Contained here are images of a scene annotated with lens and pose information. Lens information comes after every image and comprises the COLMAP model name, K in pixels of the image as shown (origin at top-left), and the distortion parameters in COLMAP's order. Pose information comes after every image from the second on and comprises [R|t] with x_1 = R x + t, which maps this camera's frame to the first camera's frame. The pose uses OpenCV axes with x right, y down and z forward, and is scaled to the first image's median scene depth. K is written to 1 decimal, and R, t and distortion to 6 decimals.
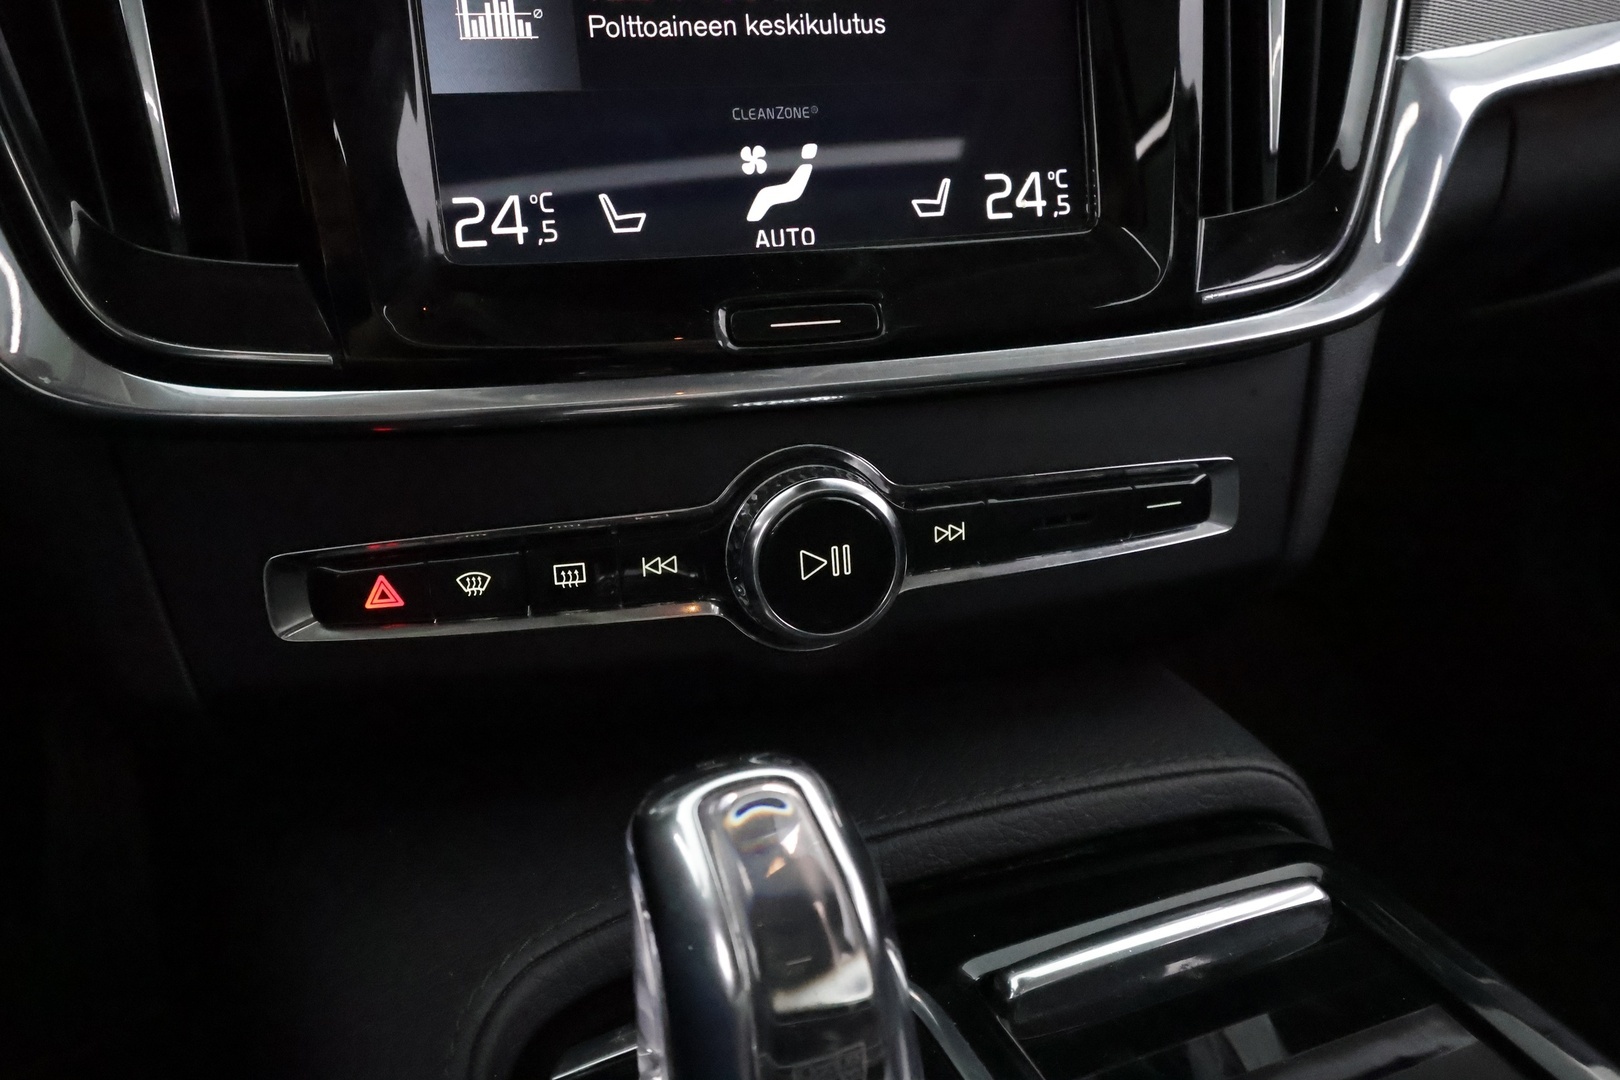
lens RADIAL K [[1250.0, 0, 808.2], [0, 1250.0, 545.6], [0, 0, 1]] dist [0.000580, 0.002185]
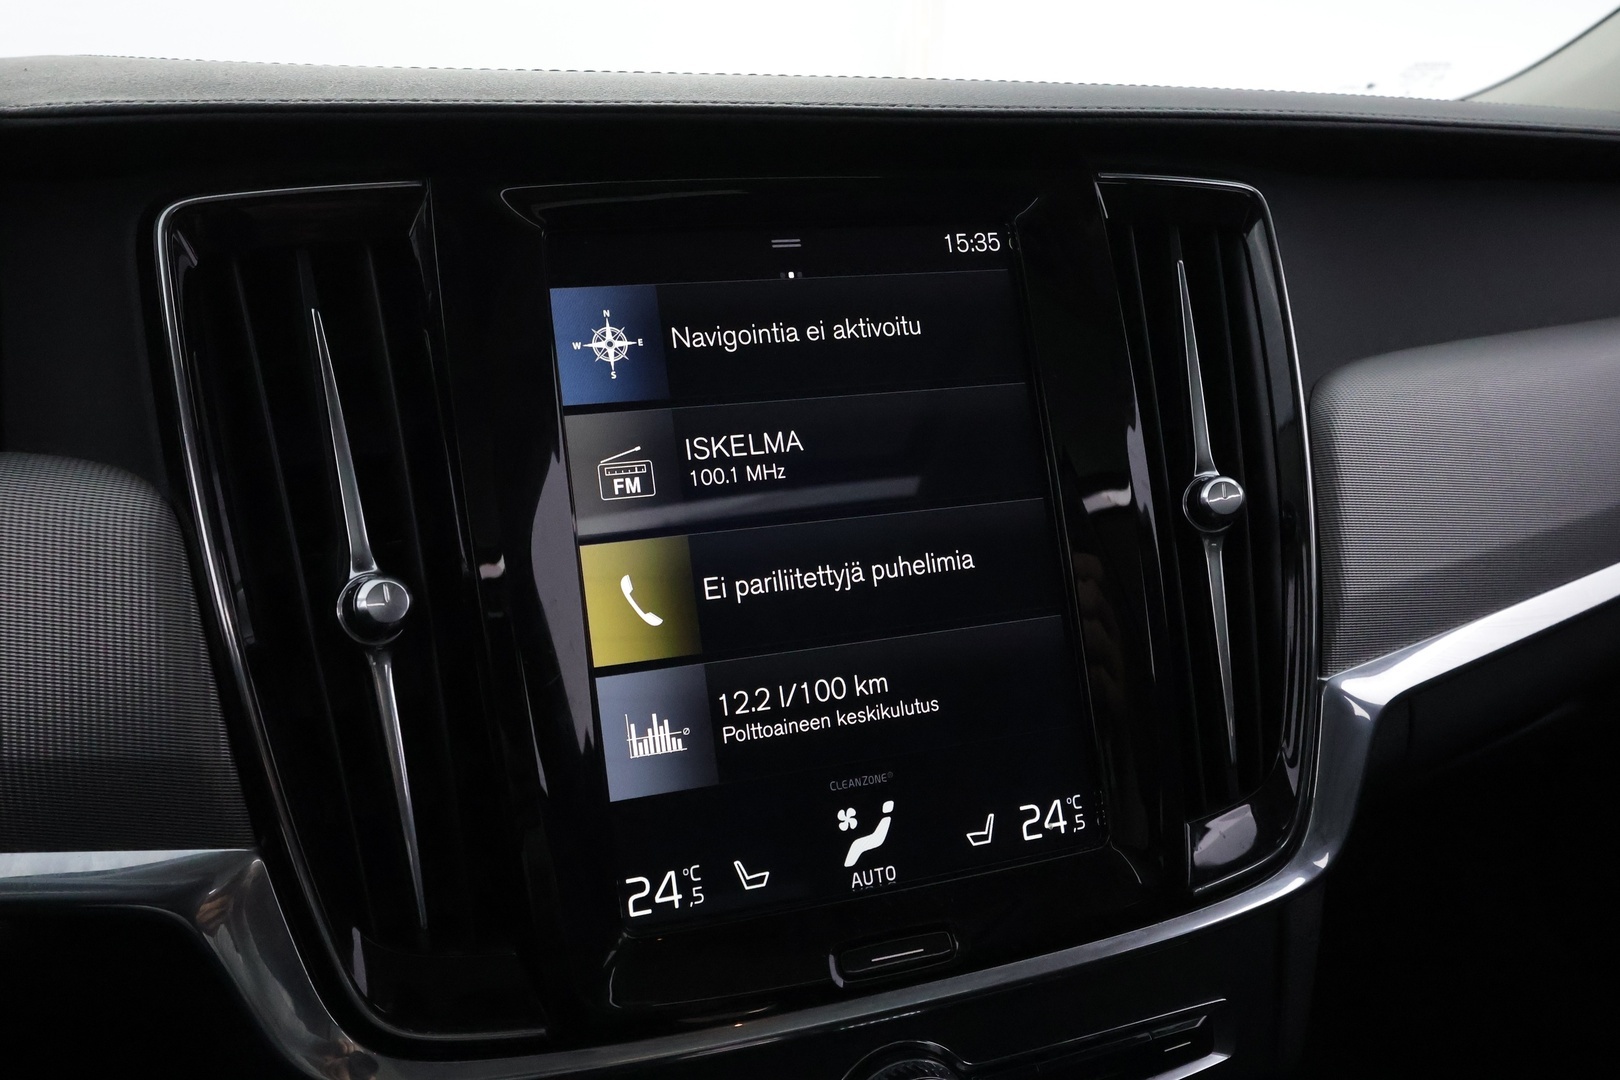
lens RADIAL K [[1250.0, 0, 804.6], [0, 1250.0, 544.8], [0, 0, 1]] dist [0.000580, 0.002185]
pose [[0.998225, -0.039129, 0.044908, -0.136203], [0.046991, 0.980641, -0.190092, -0.345442], [-0.036600, 0.191865, 0.980739, -0.334271]]
